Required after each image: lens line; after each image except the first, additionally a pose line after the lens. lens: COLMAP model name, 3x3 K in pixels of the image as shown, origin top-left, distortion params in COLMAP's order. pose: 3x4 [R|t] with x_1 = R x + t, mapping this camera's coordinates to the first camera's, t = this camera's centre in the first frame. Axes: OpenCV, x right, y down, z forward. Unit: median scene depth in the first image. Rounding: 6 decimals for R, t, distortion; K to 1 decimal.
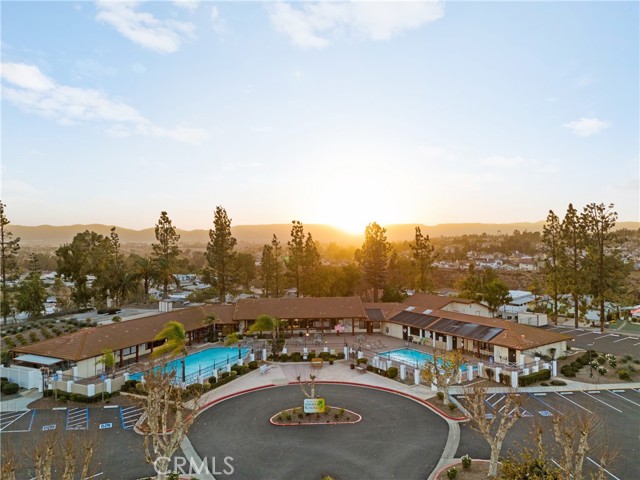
lens RADIAL K [[451.9, 0, 320.6], [0, 451.9, 225.5], [0, 0, 1]] dist [0.051471, -0.001919]
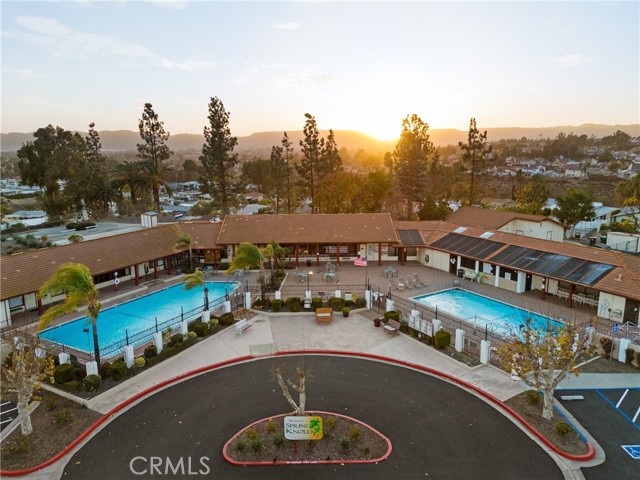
lens RADIAL K [[451.9, 0, 320.6], [0, 451.9, 225.5], [0, 0, 1]] dist [0.051471, -0.001919]
pose [[0.998122, 0.007376, -0.060812, 0.020715], [0.005069, 0.979376, 0.201981, 0.030651], [0.061048, -0.201909, 0.977500, 0.294462]]
